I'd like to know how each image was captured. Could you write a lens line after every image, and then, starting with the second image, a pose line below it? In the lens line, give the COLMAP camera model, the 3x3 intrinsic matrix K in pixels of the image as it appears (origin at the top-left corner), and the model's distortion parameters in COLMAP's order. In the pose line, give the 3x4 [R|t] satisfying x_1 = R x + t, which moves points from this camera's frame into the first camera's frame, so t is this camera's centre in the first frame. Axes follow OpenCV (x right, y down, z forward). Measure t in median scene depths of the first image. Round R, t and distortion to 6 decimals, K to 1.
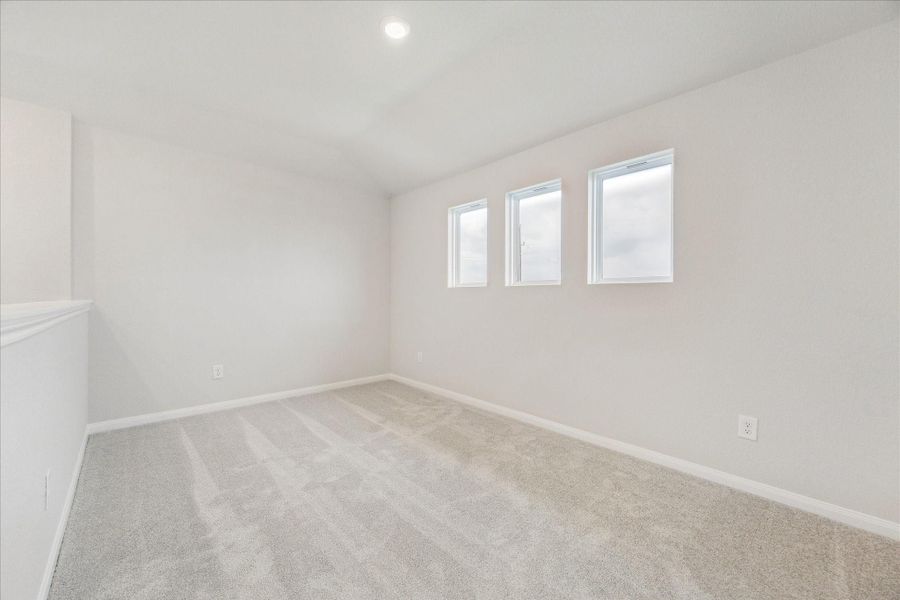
lens RADIAL K [[348.9, 0, 449.6], [0, 348.9, 303.2], [0, 0, 1]] dist [-0.001564, -0.000450]
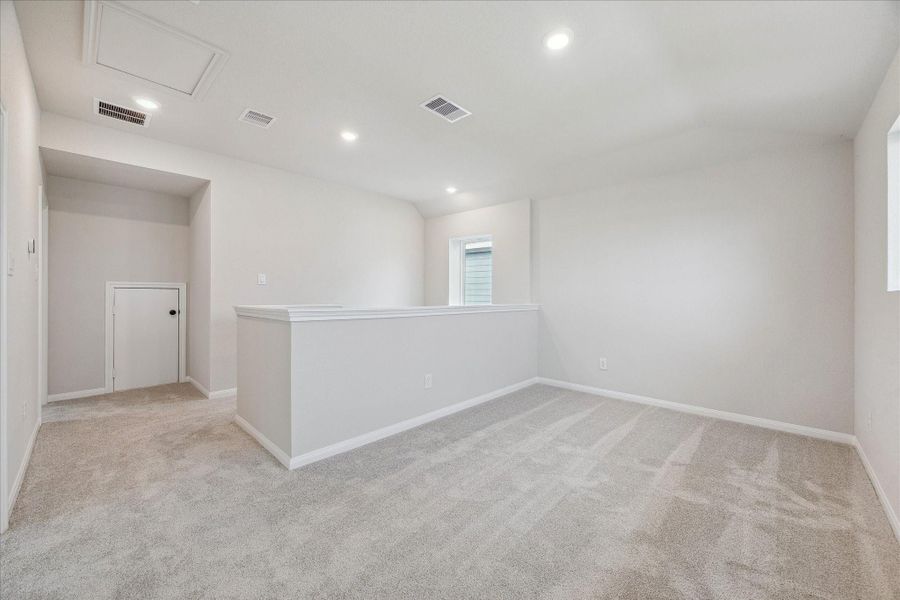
lens RADIAL K [[348.9, 0, 454.5], [0, 348.9, 295.9], [0, 0, 1]] dist [-0.001564, -0.000450]
pose [[0.065650, 0.004251, -0.997834, 0.655497], [-0.015341, 0.999877, 0.003250, -0.046219], [0.997725, 0.015095, 0.065707, 0.496586]]
